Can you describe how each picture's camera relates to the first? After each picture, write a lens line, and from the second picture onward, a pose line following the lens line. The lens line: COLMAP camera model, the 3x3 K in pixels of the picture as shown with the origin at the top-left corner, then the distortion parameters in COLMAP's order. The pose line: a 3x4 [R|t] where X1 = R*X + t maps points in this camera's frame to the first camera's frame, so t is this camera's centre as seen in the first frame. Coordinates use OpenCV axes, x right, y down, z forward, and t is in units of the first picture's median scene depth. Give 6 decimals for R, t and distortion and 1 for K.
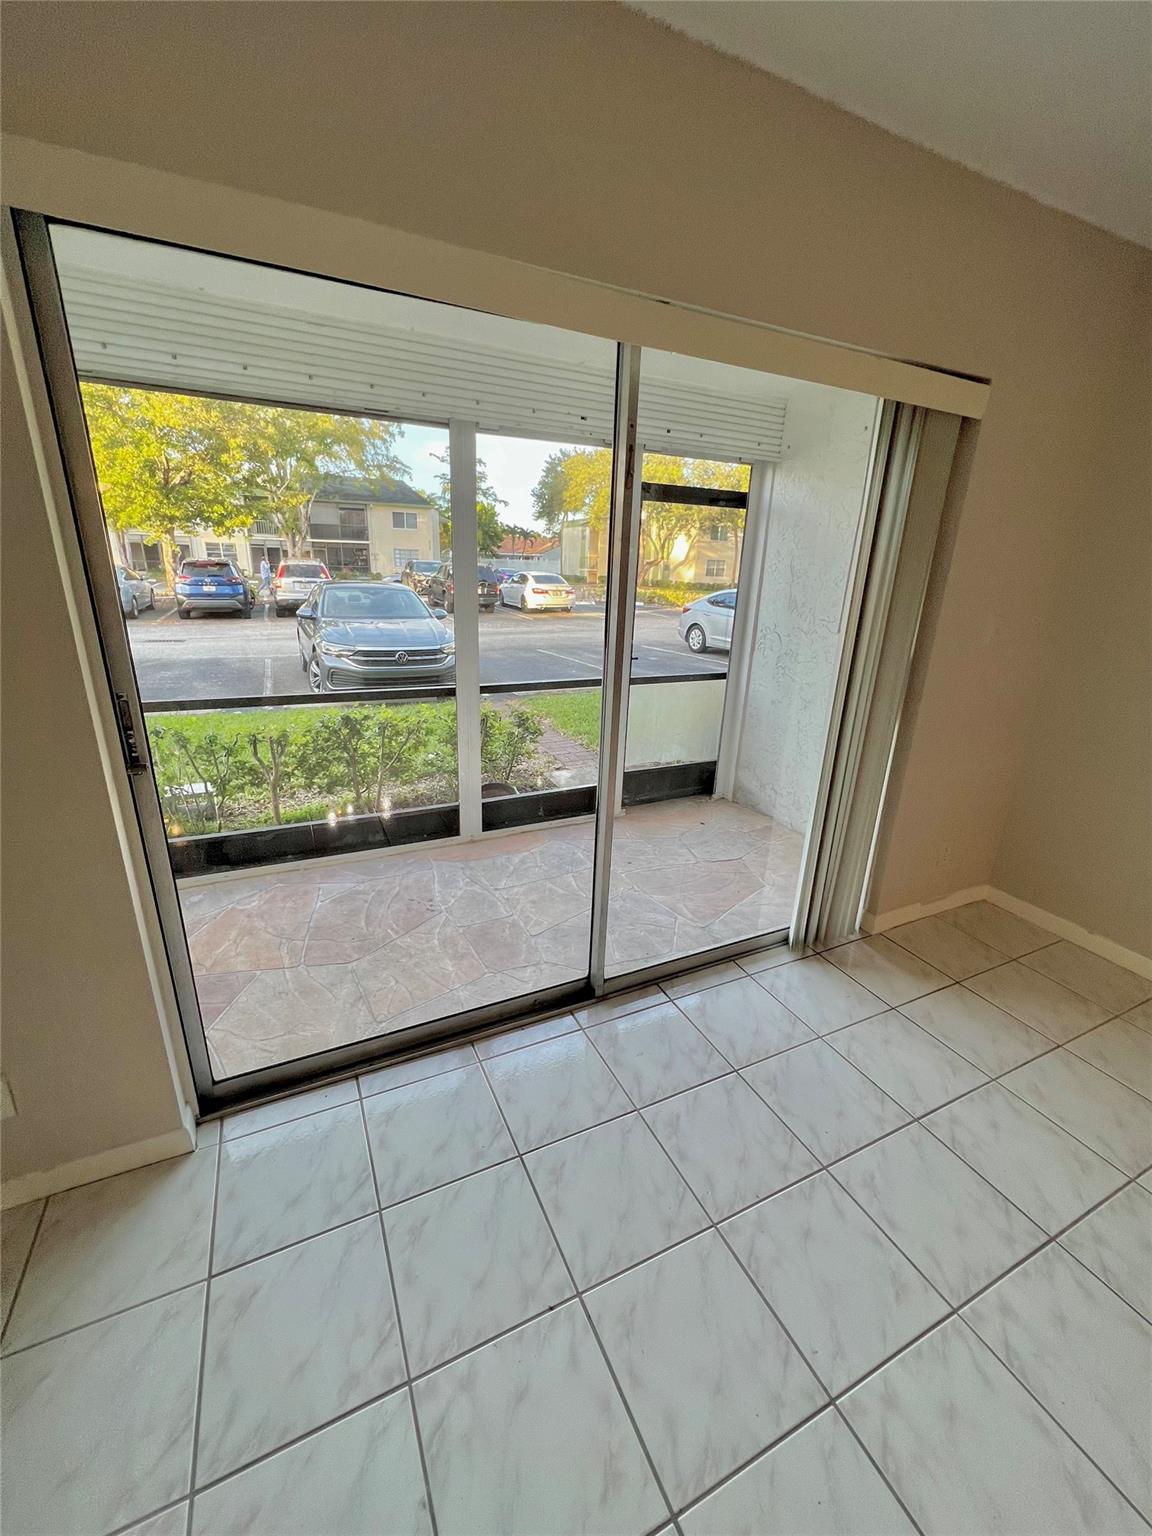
lens RADIAL K [[599.5, 0, 570.5], [0, 599.5, 764.9], [0, 0, 1]] dist [0.001837, 0.000231]
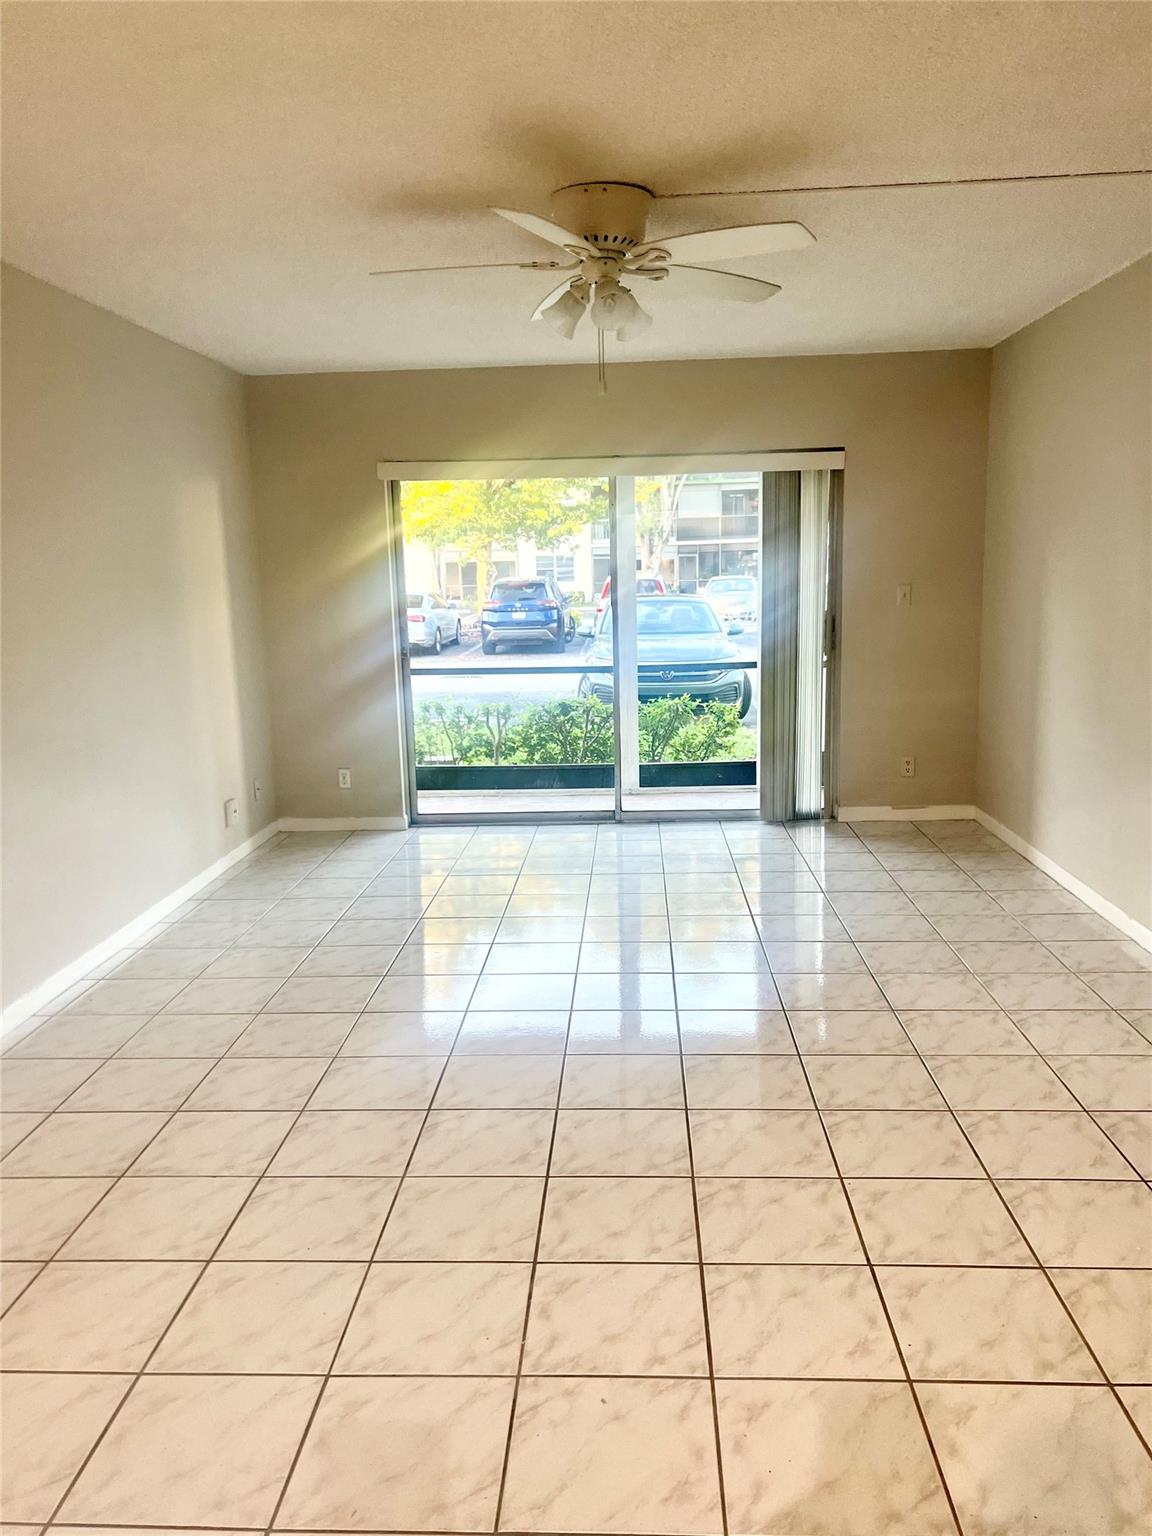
lens RADIAL K [[1143.4, 0, 576.3], [0, 1143.4, 766.3], [0, 0, 1]] dist [0.082383, -0.011866]
pose [[0.877929, 0.032655, -0.477675, 0.727878], [-0.106197, 0.986102, -0.127770, 0.329872], [0.466864, 0.162900, 0.869196, -0.910752]]
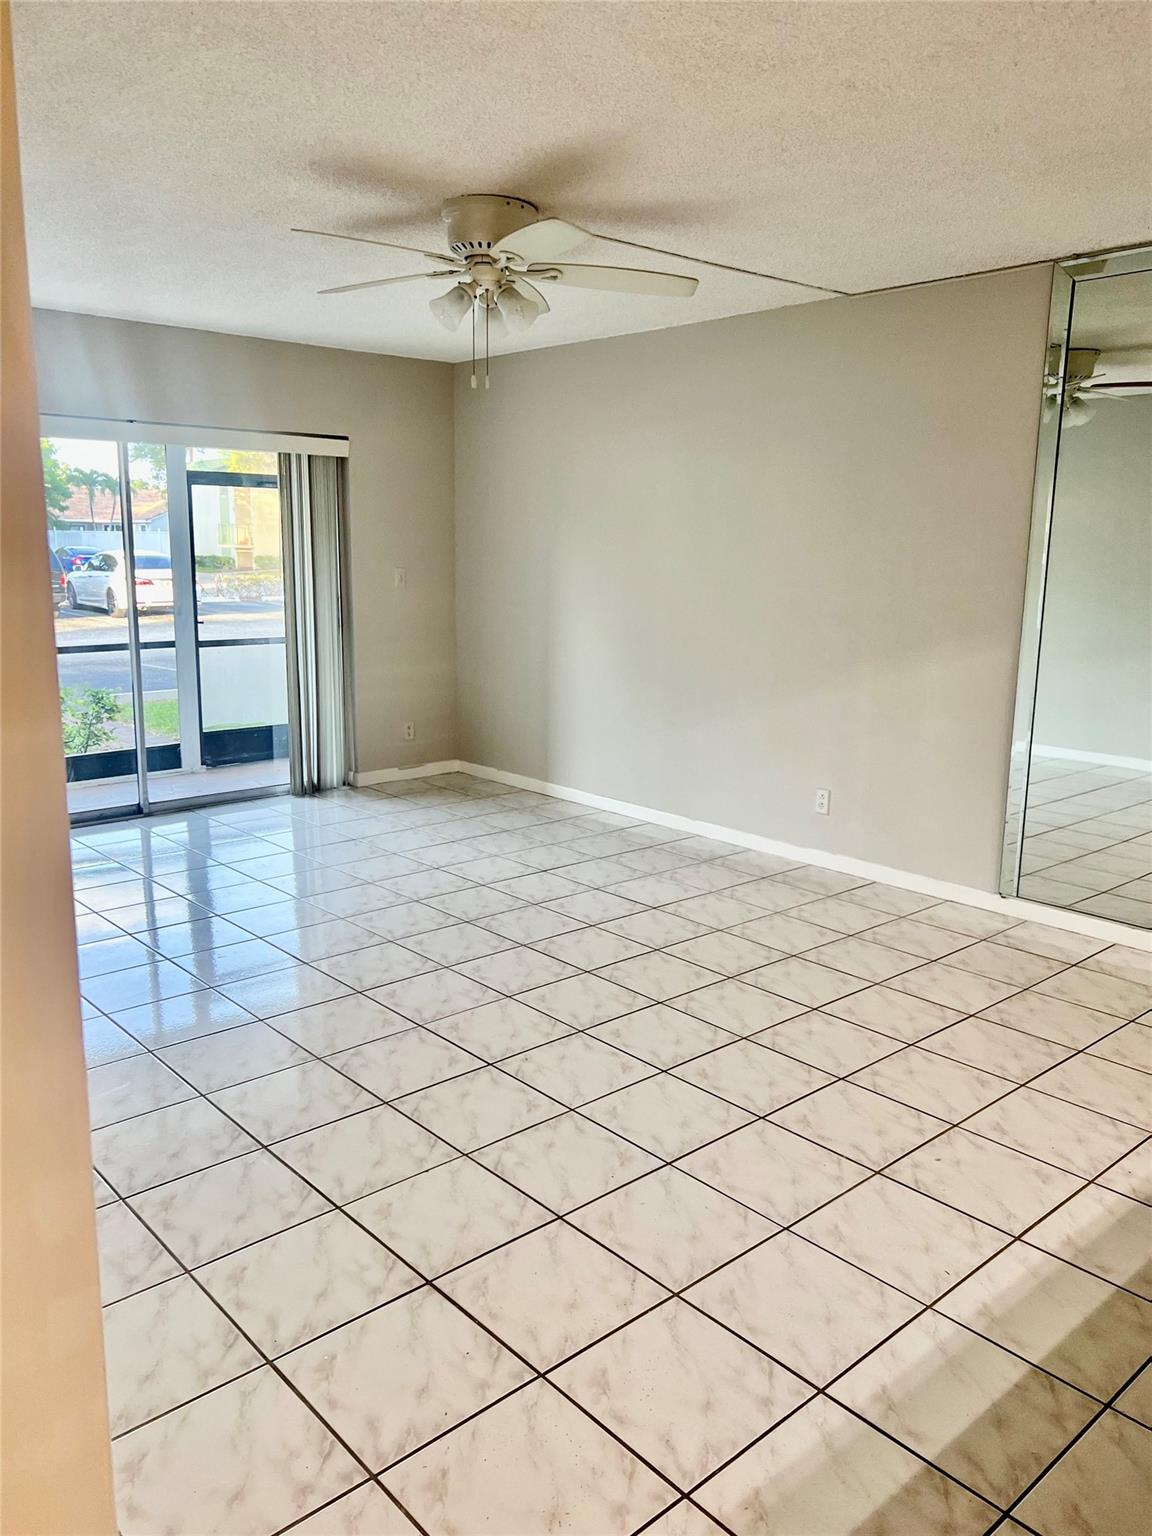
lens RADIAL K [[1143.4, 0, 551.5], [0, 1143.4, 768.9], [0, 0, 1]] dist [0.082383, -0.011866]
pose [[0.961910, -0.065133, 0.265494, 0.135020], [0.097897, 0.988863, -0.112095, 0.356498], [-0.255236, 0.133816, 0.957574, -1.056285]]
